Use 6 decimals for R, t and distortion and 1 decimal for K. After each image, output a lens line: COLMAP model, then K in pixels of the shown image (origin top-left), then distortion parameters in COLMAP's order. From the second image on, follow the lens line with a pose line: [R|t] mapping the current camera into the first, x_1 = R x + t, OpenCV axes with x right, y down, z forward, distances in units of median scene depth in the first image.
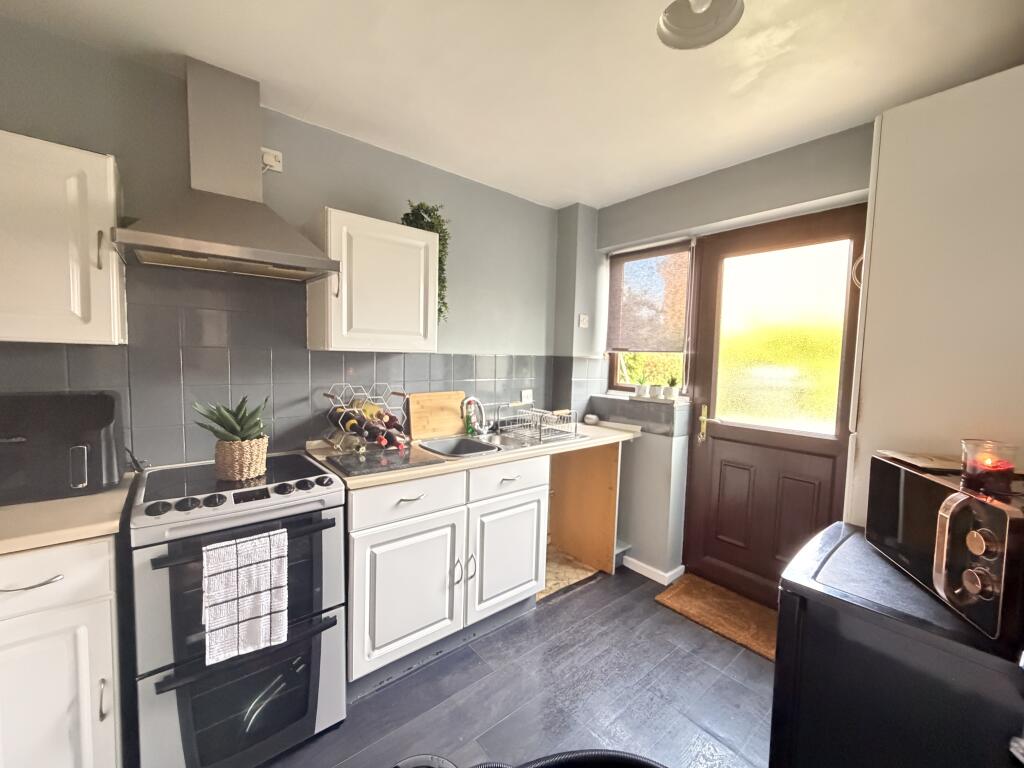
lens RADIAL K [[415.6, 0, 510.9], [0, 415.6, 382.3], [0, 0, 1]] dist [0.001352, 0.000033]
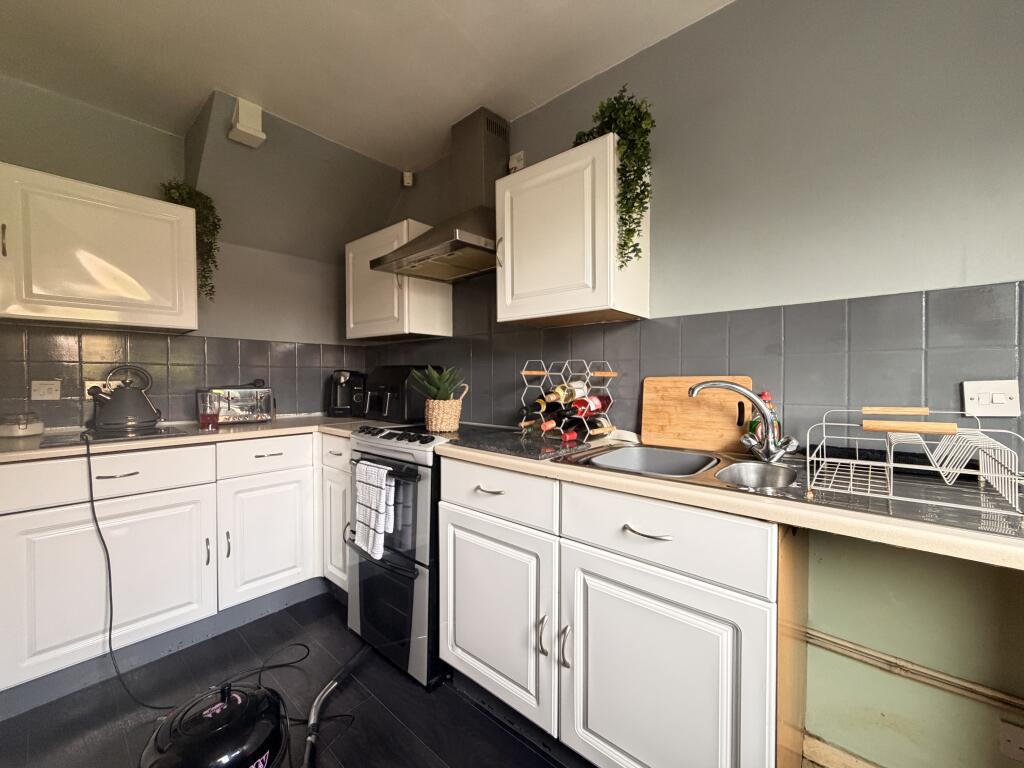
lens RADIAL K [[415.6, 0, 513.0], [0, 415.6, 381.2], [0, 0, 1]] dist [0.001352, 0.000033]
pose [[0.165170, -0.014759, -0.986155, 0.501222], [-0.061548, 0.997785, -0.025242, 0.080556], [0.984343, 0.064865, 0.163895, 0.812928]]
